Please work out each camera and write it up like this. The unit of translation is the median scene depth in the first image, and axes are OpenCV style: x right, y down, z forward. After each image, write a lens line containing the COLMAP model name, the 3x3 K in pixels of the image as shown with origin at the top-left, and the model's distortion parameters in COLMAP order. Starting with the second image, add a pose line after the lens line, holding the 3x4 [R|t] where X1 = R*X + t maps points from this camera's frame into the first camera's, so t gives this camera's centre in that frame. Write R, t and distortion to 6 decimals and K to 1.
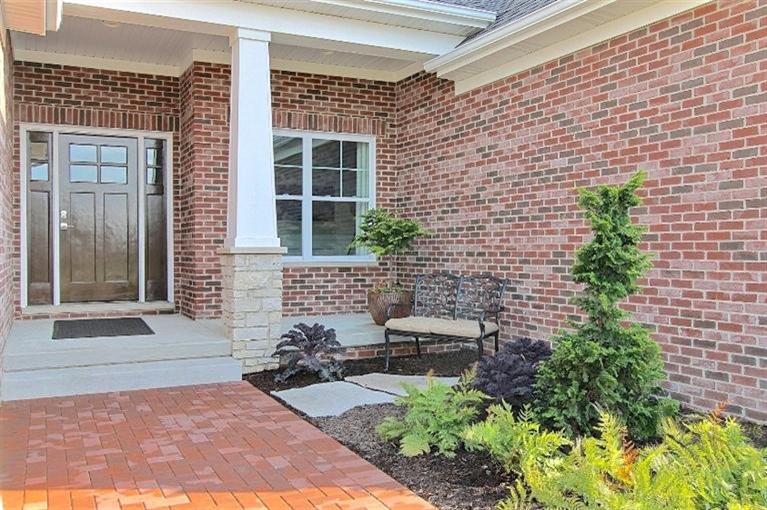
lens RADIAL K [[702.6, 0, 384.0], [0, 702.6, 253.2], [0, 0, 1]] dist [0.008960, 0.000000]
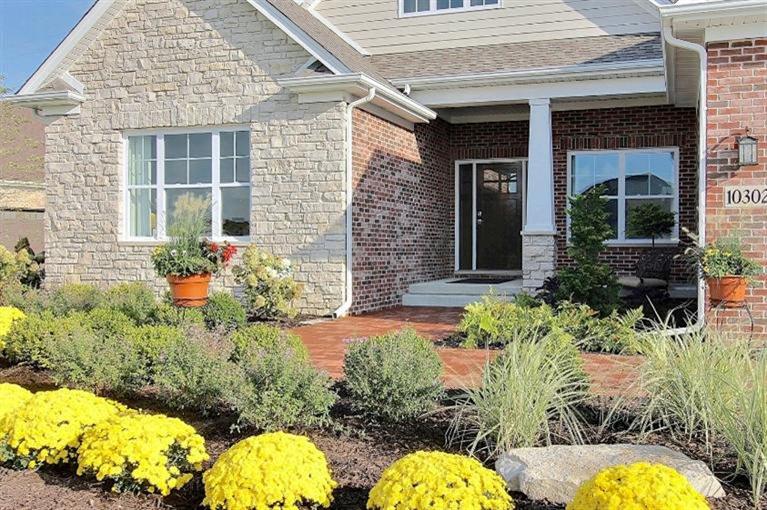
lens RADIAL K [[838.7, 0, 383.3], [0, 838.7, 254.5], [0, 0, 1]] dist [0.000013, 0.000000]
pose [[0.700256, 0.006534, -0.713862, 0.775174], [-0.008005, 0.999967, 0.001300, 0.037315], [0.713847, 0.004804, 0.700285, -0.509707]]
